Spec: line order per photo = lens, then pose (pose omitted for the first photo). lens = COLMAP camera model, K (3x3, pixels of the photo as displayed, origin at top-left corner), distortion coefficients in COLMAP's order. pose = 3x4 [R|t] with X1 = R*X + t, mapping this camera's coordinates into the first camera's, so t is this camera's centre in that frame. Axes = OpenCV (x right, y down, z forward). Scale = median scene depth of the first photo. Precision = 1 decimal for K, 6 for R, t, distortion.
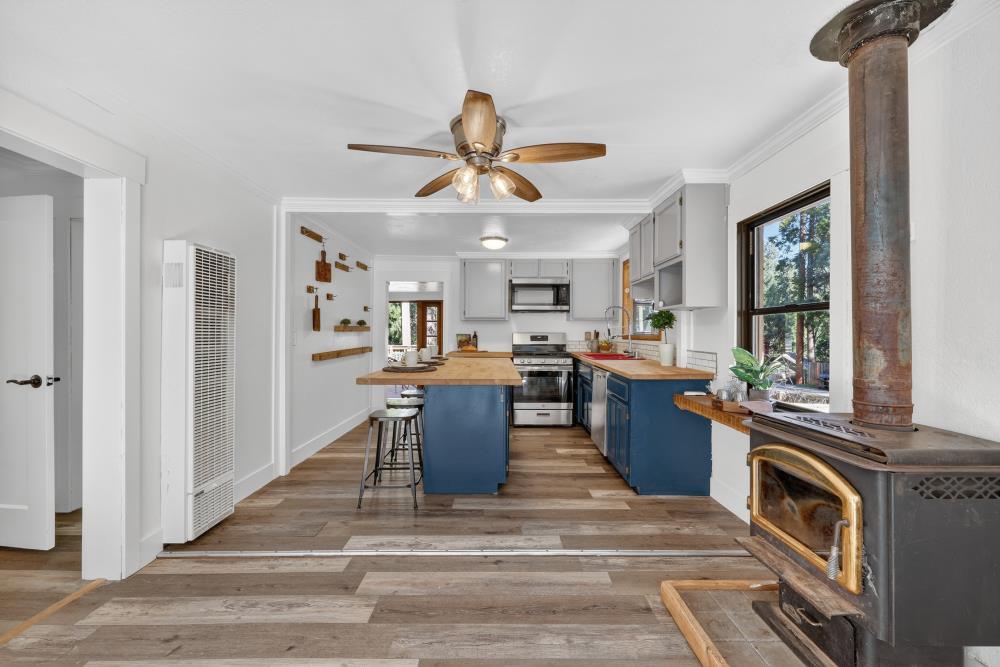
lens RADIAL K [[403.6, 0, 500.6], [0, 403.6, 331.4], [0, 0, 1]] dist [-0.001325, -0.000090]
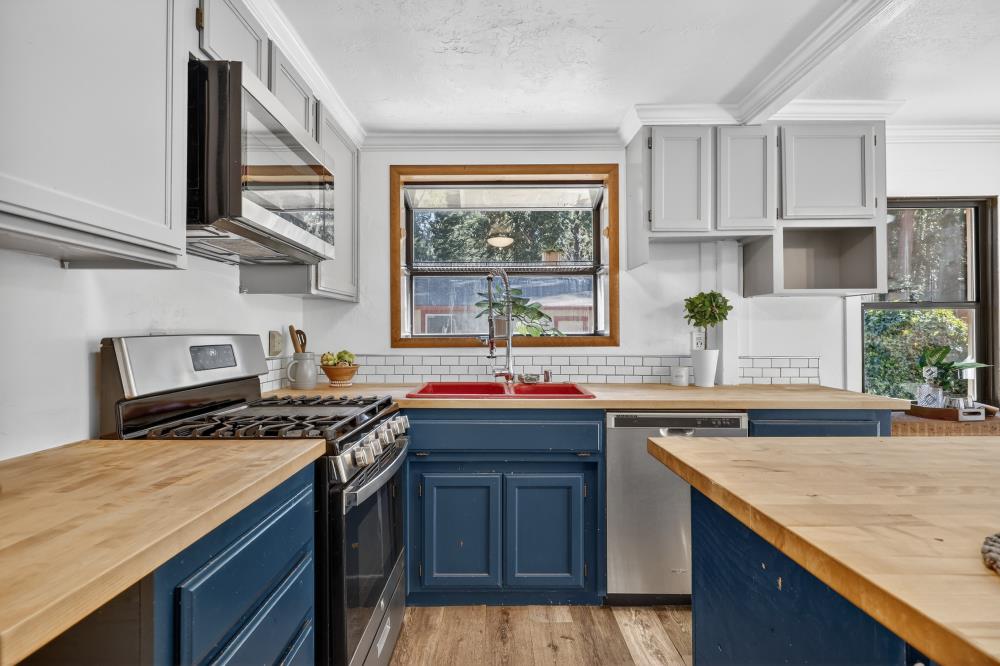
lens RADIAL K [[501.1, 0, 498.0], [0, 501.1, 330.9], [0, 0, 1]] dist [0.000231, 0.000069]
pose [[0.001617, 0.002249, 0.999996, -0.223336], [0.002582, 0.999994, -0.002253, 0.002911], [-0.999995, 0.002586, 0.001611, 0.878786]]
